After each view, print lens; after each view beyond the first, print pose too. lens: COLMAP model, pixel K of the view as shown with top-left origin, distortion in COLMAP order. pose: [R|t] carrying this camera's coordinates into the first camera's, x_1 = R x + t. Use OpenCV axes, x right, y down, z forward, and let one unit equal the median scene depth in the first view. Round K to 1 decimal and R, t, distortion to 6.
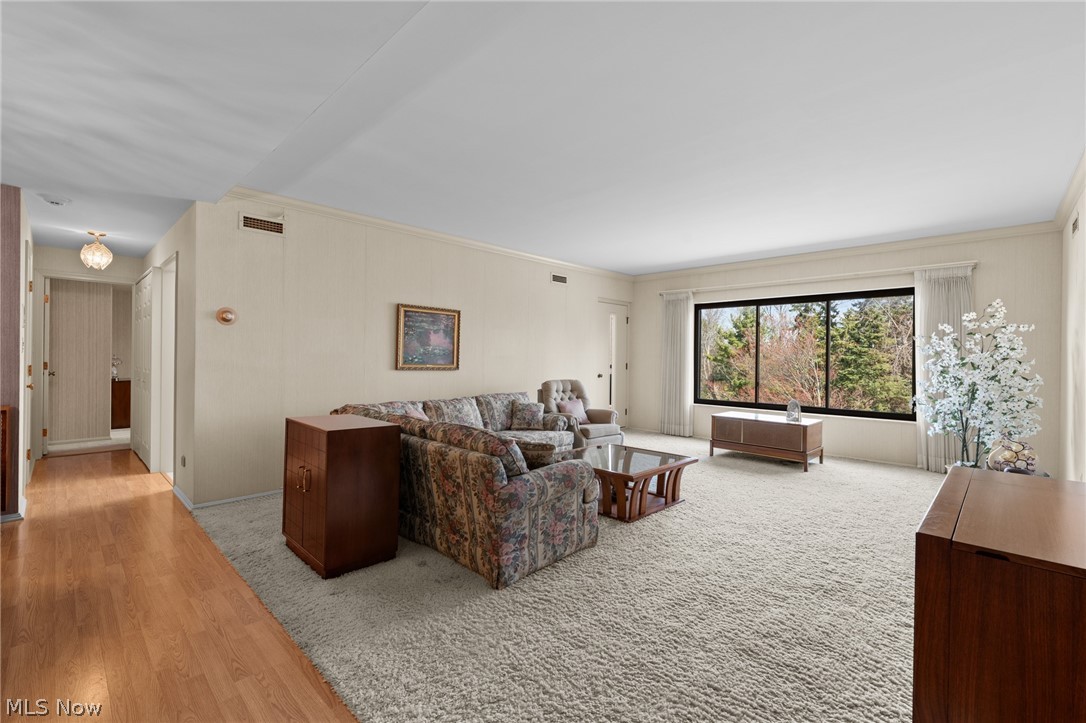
lens RADIAL K [[468.6, 0, 543.0], [0, 468.6, 358.8], [0, 0, 1]] dist [0.001279, -0.000053]
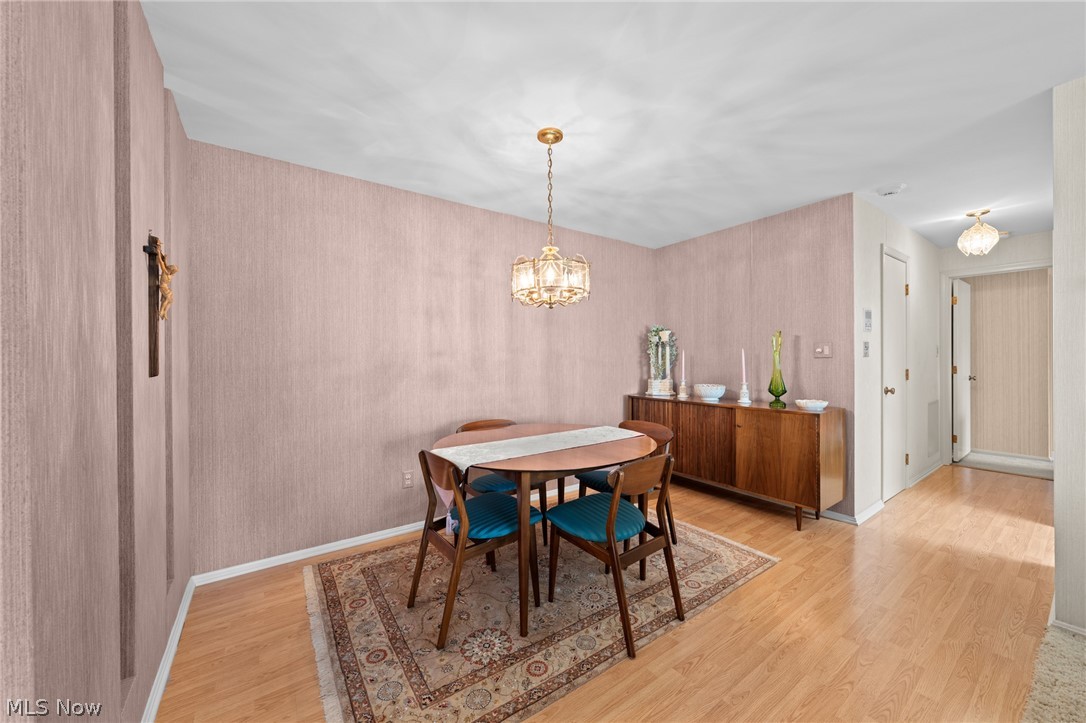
lens RADIAL K [[394.0, 0, 543.8], [0, 394.0, 359.2], [0, 0, 1]] dist [-0.001654, 0.000001]
pose [[-0.186550, -0.005127, -0.982432, -0.144837], [0.000164, 0.999986, -0.005250, -0.003918], [0.982445, -0.001140, -0.186547, 0.440040]]
